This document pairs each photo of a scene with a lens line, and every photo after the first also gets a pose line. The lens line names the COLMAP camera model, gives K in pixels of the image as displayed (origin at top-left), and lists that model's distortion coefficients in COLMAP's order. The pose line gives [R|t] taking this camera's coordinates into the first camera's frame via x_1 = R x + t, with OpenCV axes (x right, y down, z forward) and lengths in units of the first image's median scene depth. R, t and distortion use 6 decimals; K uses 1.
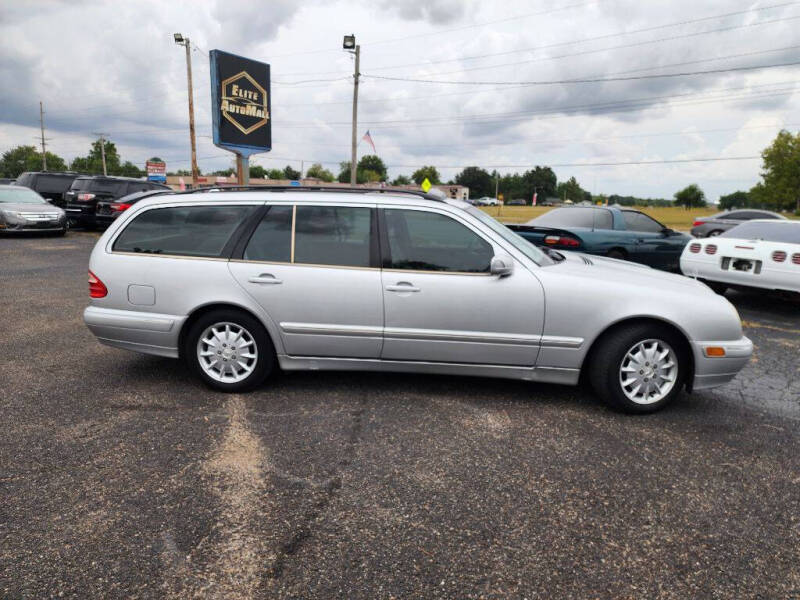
lens RADIAL K [[532.0, 0, 402.4], [0, 532.0, 298.8], [0, 0, 1]] dist [0.075565, -0.061217]
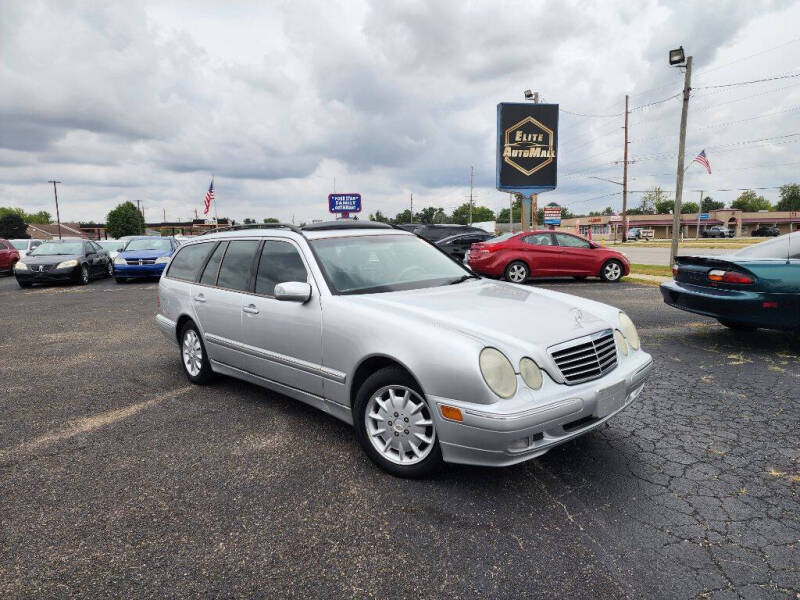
lens RADIAL K [[532.0, 0, 396.2], [0, 532.0, 302.5], [0, 0, 1]] dist [0.075565, -0.061217]
pose [[0.737027, 0.041784, -0.674571, 0.416240], [-0.086634, 0.995694, -0.032980, -0.010289], [0.670288, 0.082749, 0.737473, 0.156227]]
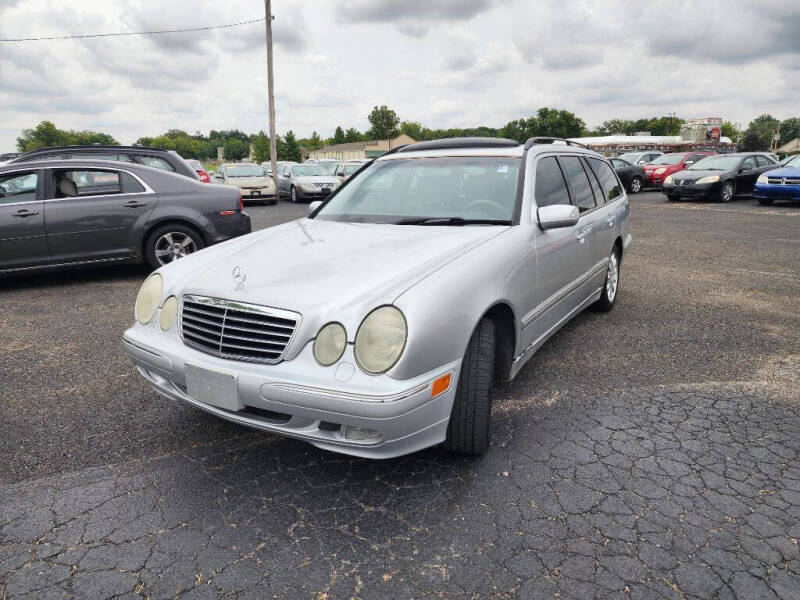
lens RADIAL K [[532.0, 0, 395.3], [0, 532.0, 301.7], [0, 0, 1]] dist [0.075565, -0.061217]
pose [[-0.451934, 0.203268, -0.868584, 0.462004], [-0.168582, 0.936686, 0.306920, -0.099133], [0.875977, 0.285135, -0.389052, 0.640483]]
